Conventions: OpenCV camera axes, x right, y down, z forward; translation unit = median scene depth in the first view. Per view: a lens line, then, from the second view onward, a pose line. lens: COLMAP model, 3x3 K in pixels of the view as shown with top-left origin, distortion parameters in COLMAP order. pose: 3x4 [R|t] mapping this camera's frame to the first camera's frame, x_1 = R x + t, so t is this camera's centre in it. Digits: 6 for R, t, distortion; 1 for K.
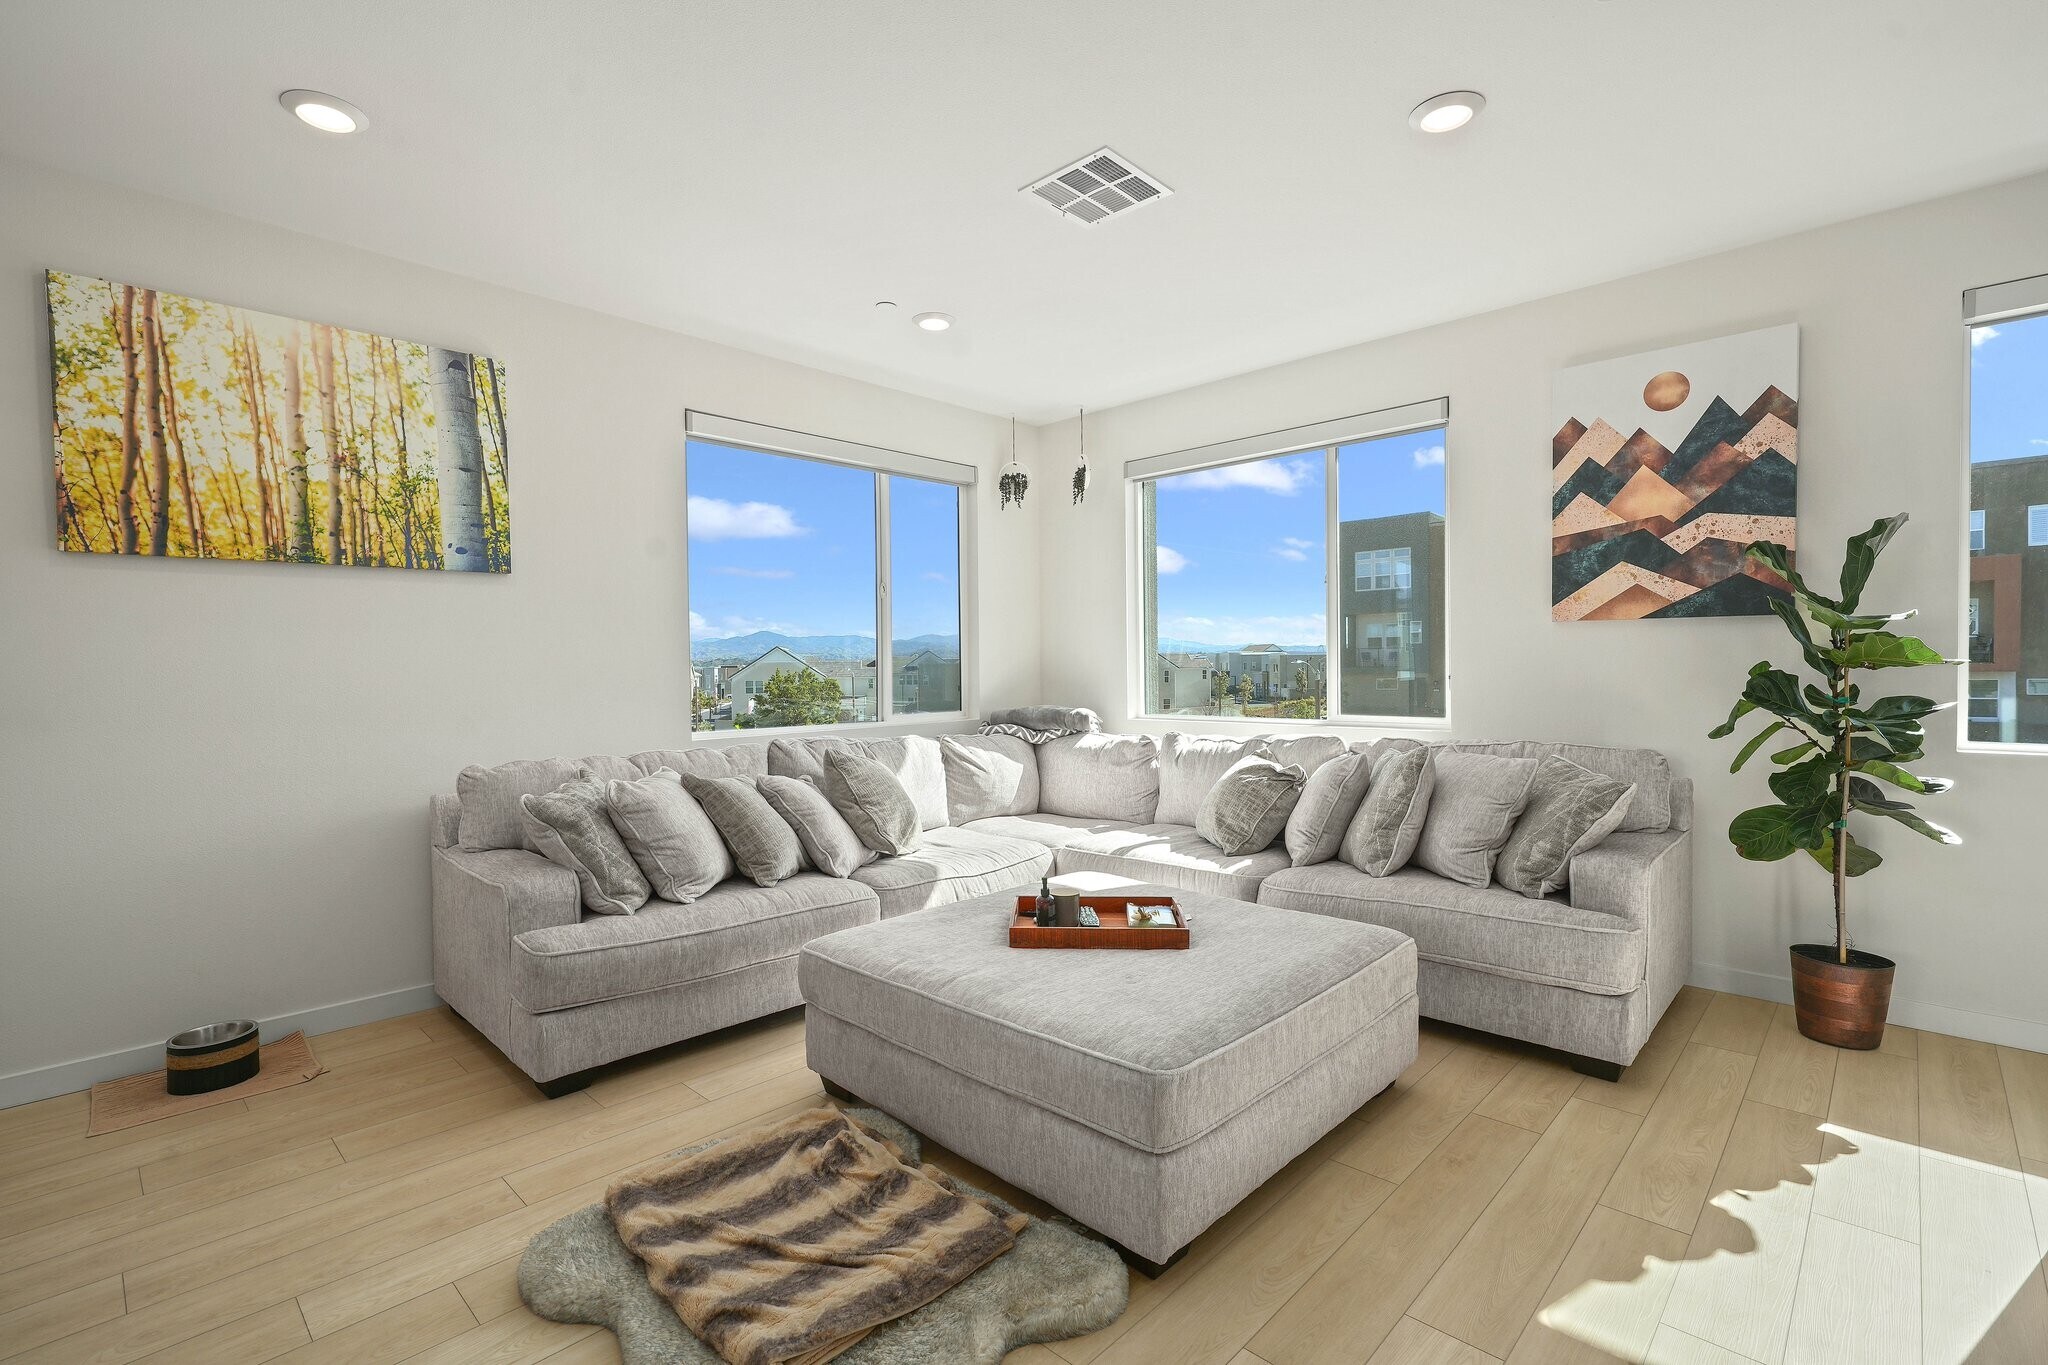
lens RADIAL K [[924.4, 0, 1021.1], [0, 924.4, 677.3], [0, 0, 1]] dist [-0.003733, -0.001763]
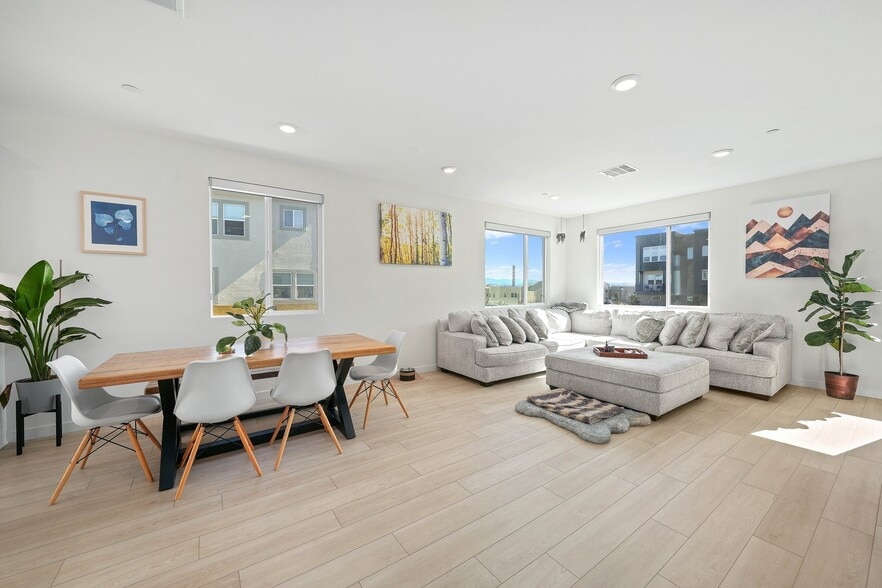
lens RADIAL K [[336.9, 0, 436.6], [0, 336.9, 293.0], [0, 0, 1]] dist [-0.006170, 0.000298]
pose [[0.981805, 0.011510, -0.189543, -0.368076], [-0.011815, 0.999930, -0.000481, 0.010186], [0.189525, 0.002712, 0.981872, -0.516204]]
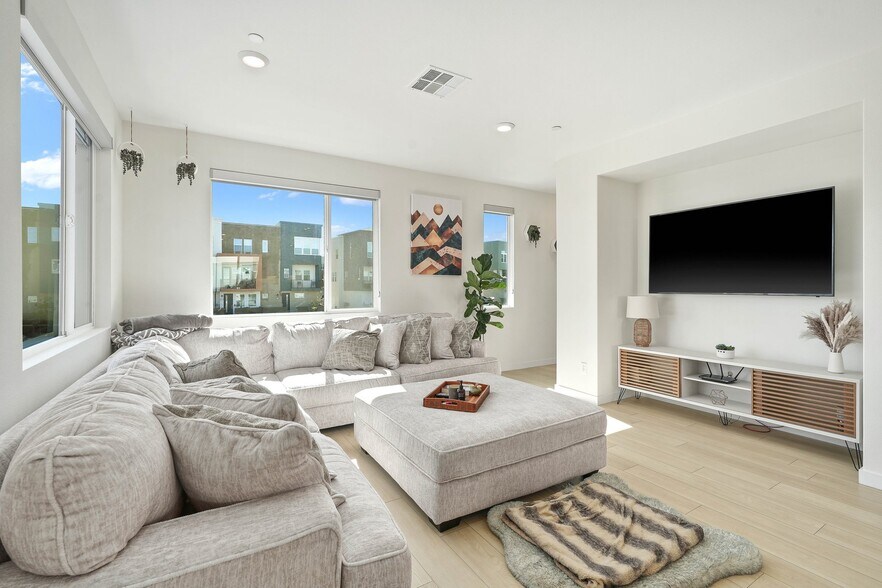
lens RADIAL K [[378.1, 0, 441.5], [0, 378.1, 292.8], [0, 0, 1]] dist [-0.002123, -0.000357]
pose [[0.265083, -0.010560, 0.964168, -0.725957], [0.009079, 0.999923, 0.008456, -0.008729], [-0.964183, 0.006512, 0.265158, 0.656802]]
